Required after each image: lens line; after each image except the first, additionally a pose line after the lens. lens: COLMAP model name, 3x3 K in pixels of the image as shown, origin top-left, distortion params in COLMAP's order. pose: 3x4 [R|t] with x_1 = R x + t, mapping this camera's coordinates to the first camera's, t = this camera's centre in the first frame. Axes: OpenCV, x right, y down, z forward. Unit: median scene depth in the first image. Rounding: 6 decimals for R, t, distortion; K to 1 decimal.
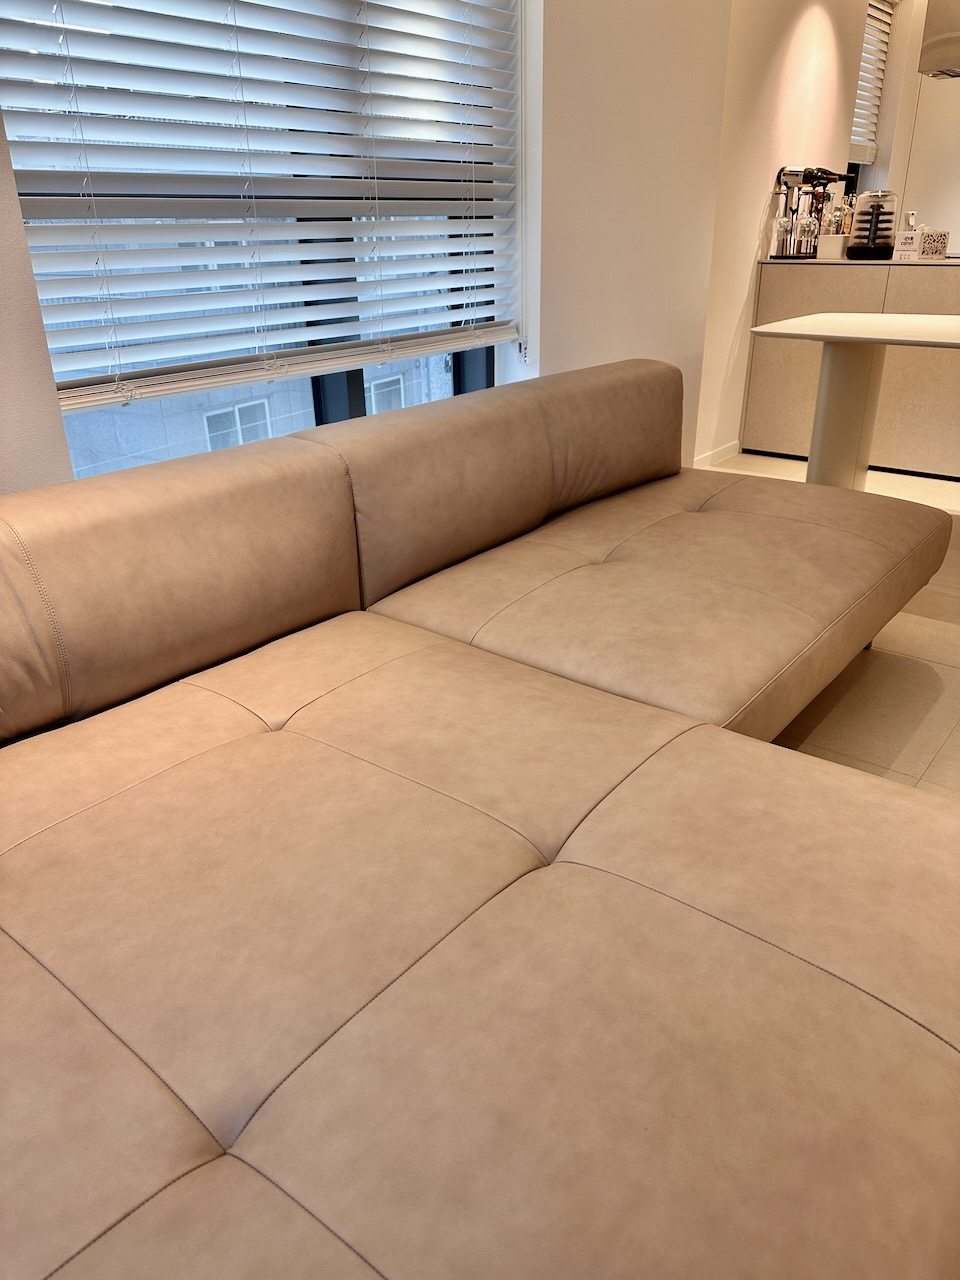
lens RADIAL K [[889.4, 0, 480.0], [0, 889.4, 640.0], [0, 0, 1]] dist [0.122100, -0.203336]
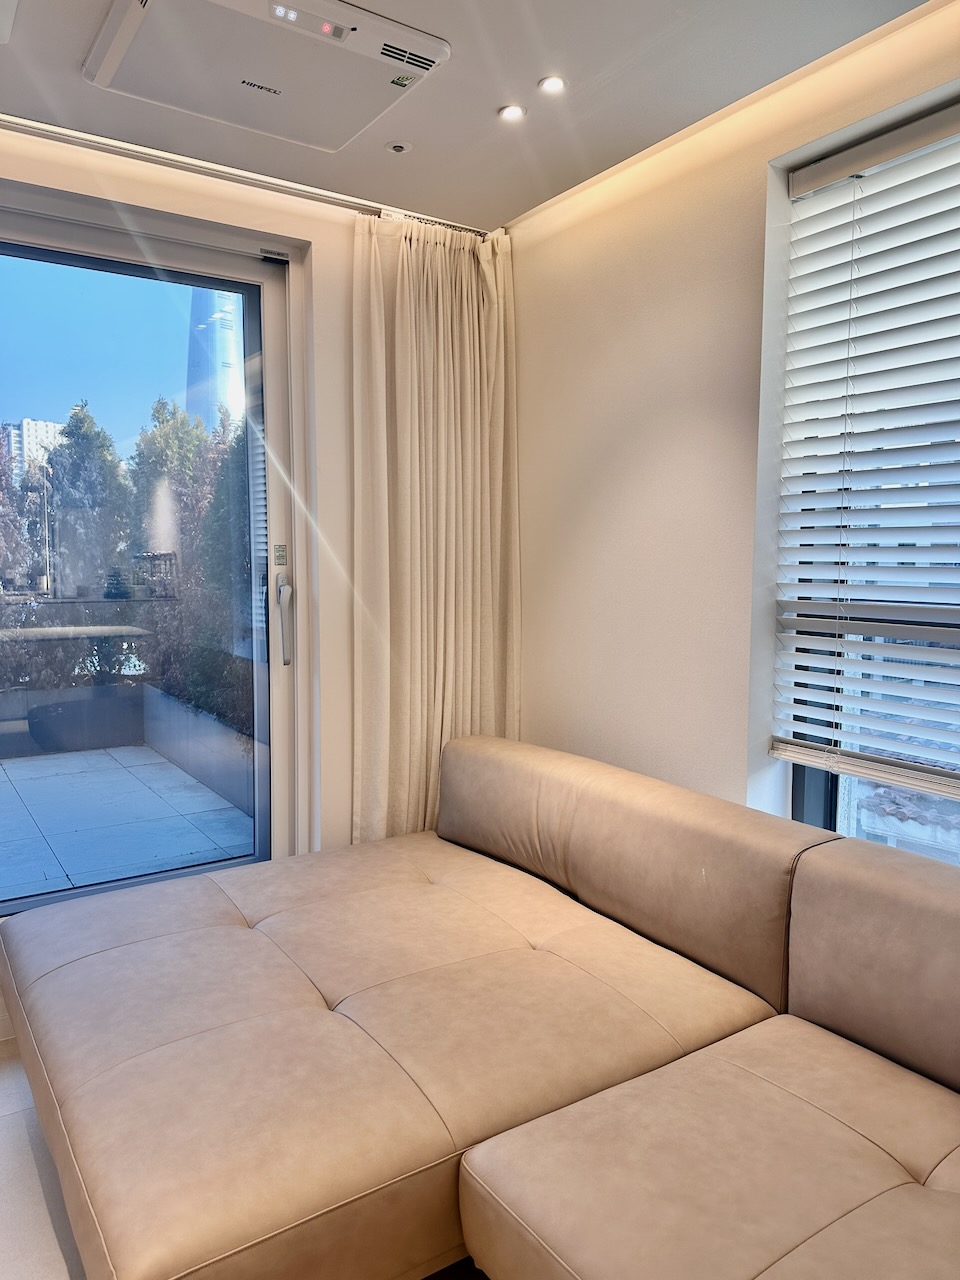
lens RADIAL K [[900.9, 0, 471.8], [0, 900.9, 636.5], [0, 0, 1]] dist [0.096122, -0.138299]
pose [[-0.306342, 0.106226, -0.945976, 0.980475], [-0.391291, 0.891866, 0.226864, -0.551365], [0.867782, 0.439649, -0.231651, 0.839423]]
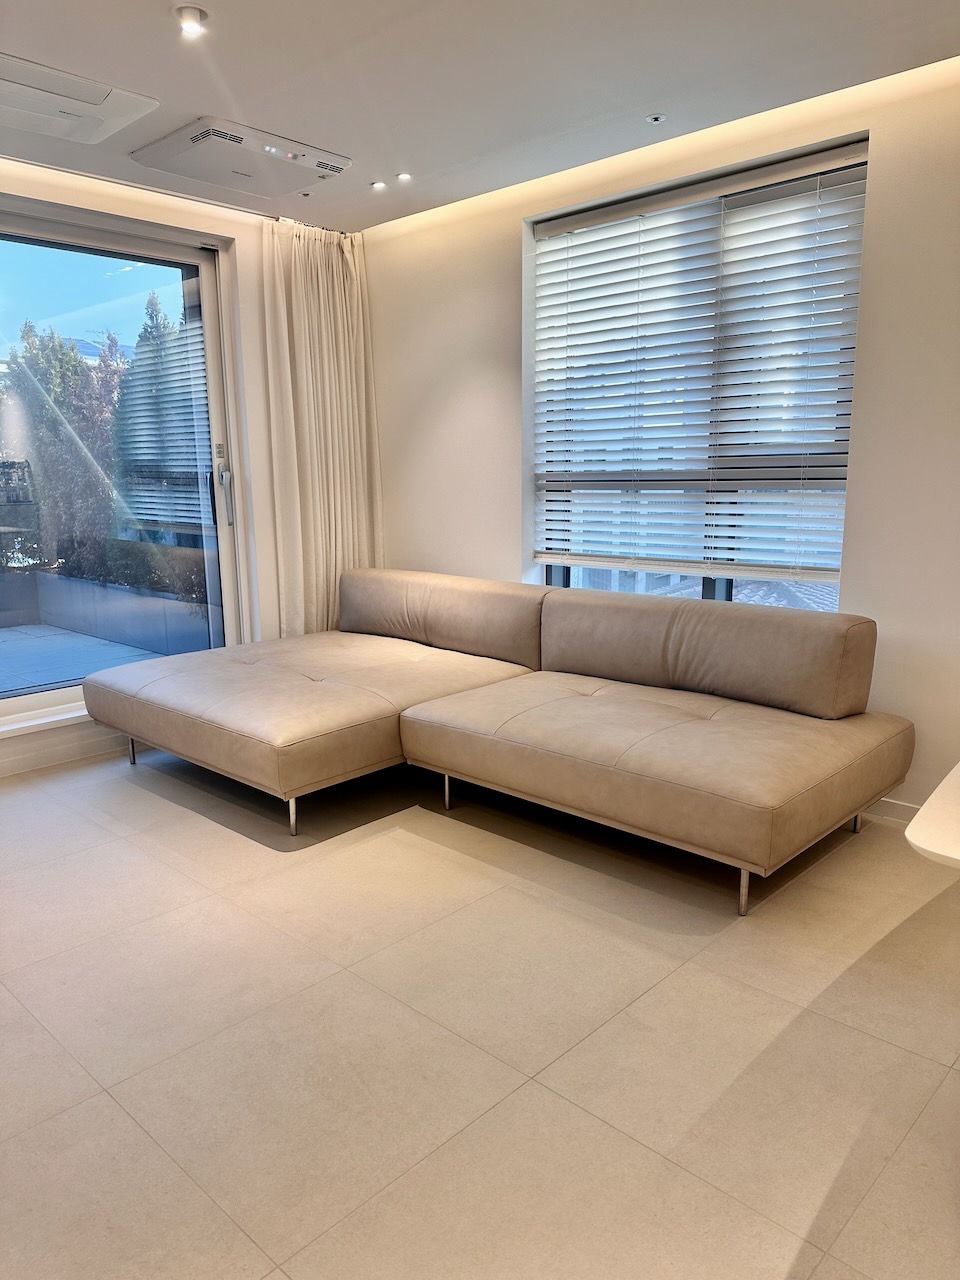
lens RADIAL K [[897.8, 0, 480.0], [0, 897.8, 640.0], [0, 0, 1]] dist [0.183970, -0.348125]
pose [[-0.075509, 0.205375, -0.975766, 2.046369], [-0.401813, 0.889326, 0.218276, -0.541448], [0.912603, 0.408558, 0.015371, 0.908236]]
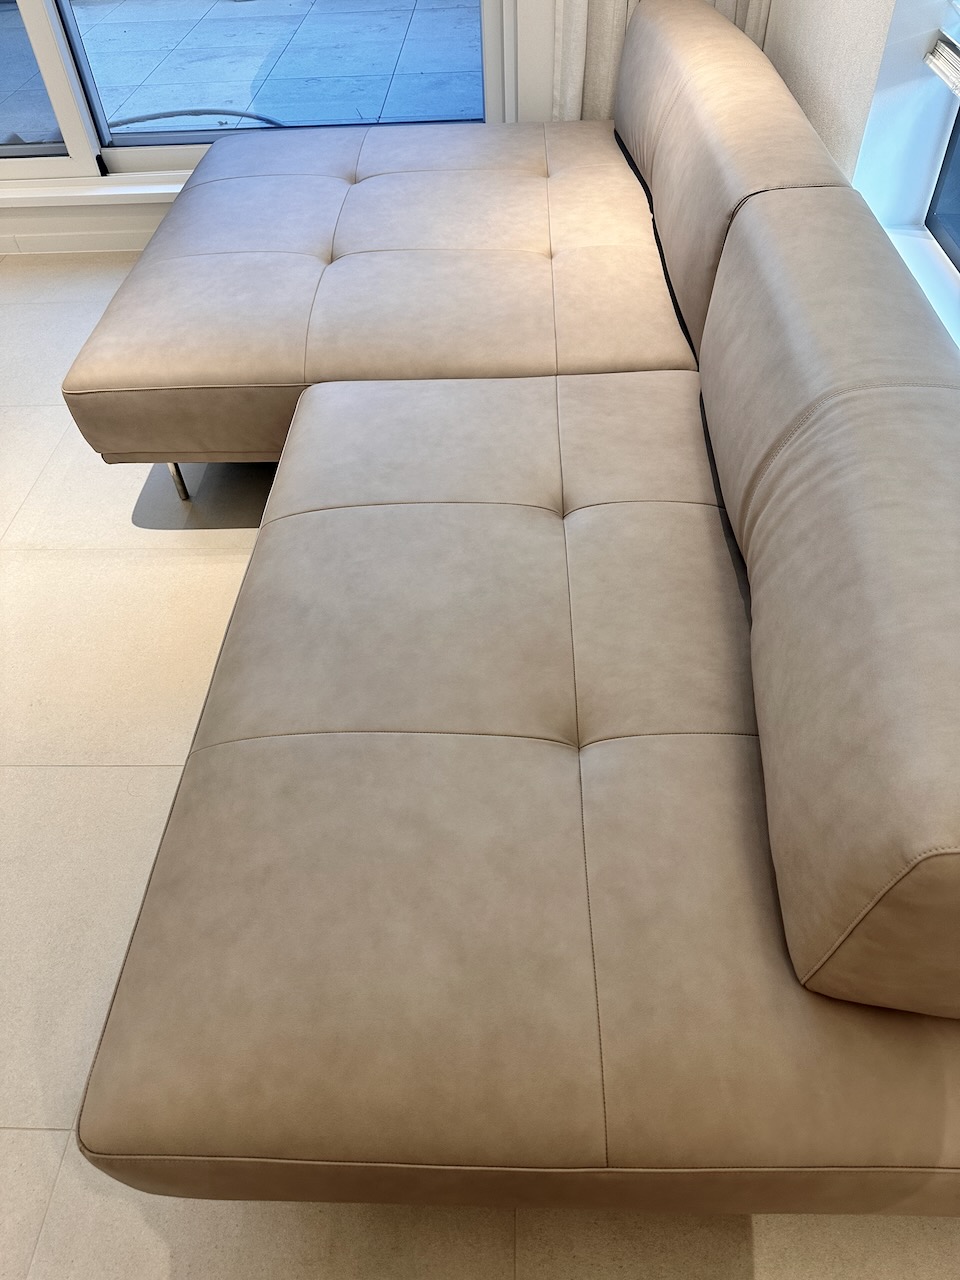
lens RADIAL K [[897.8, 0, 480.0], [0, 897.8, 640.0], [0, 0, 1]] dist [0.183970, -0.348125]
pose [[-0.794971, 0.477913, -0.373660, 0.611195], [-0.193985, 0.383343, 0.903005, -0.832643], [0.574797, 0.790347, -0.212038, 1.440054]]
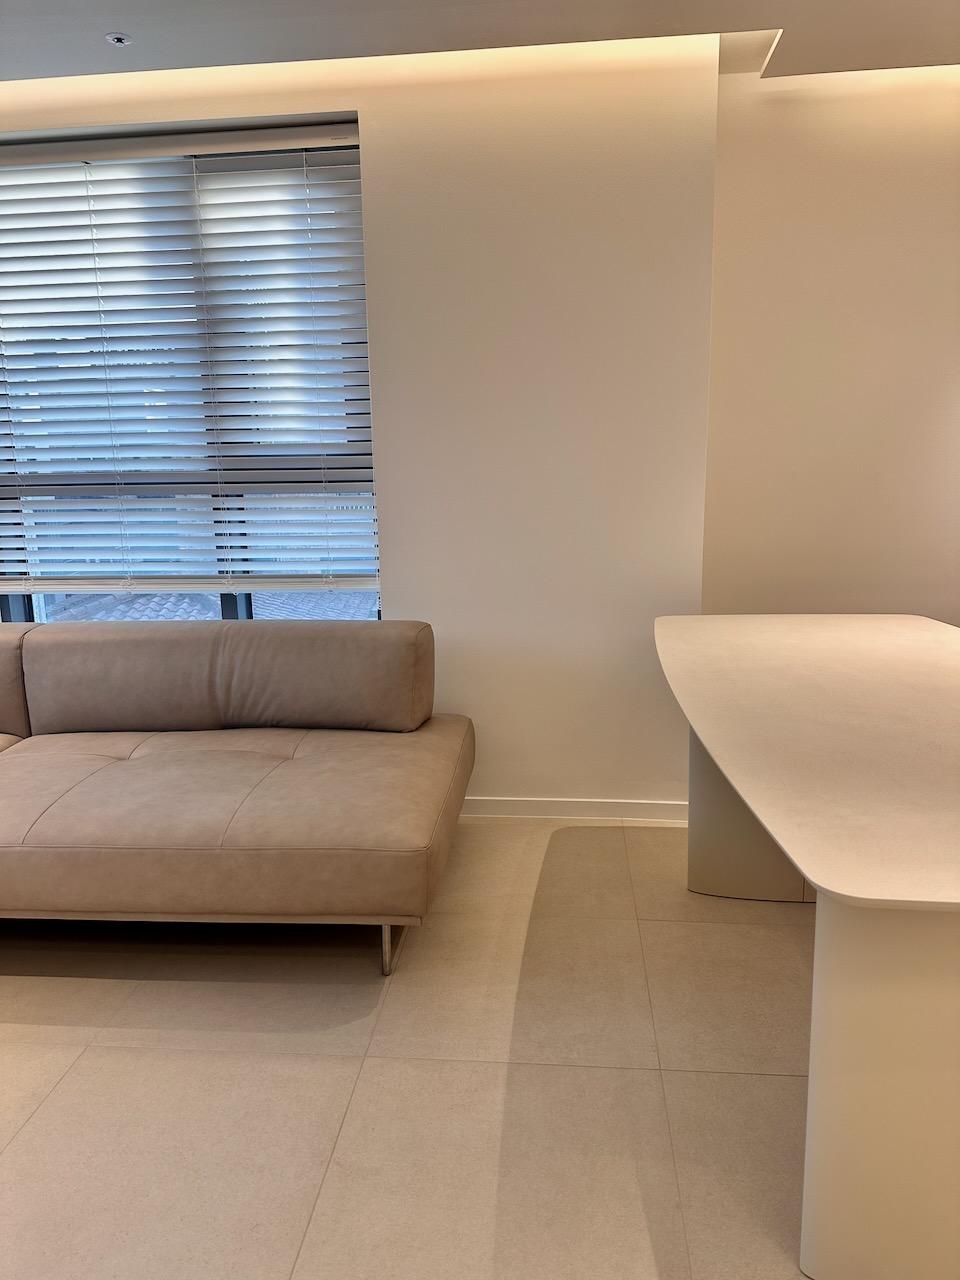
lens RADIAL K [[889.4, 0, 480.0], [0, 889.4, 640.0], [0, 0, 1]] dist [0.122100, -0.203336]
pose [[0.557756, 0.167962, -0.812833, 1.691011], [-0.335103, 0.941516, -0.035391, -0.437789], [0.759351, 0.292123, 0.581421, 0.711350]]
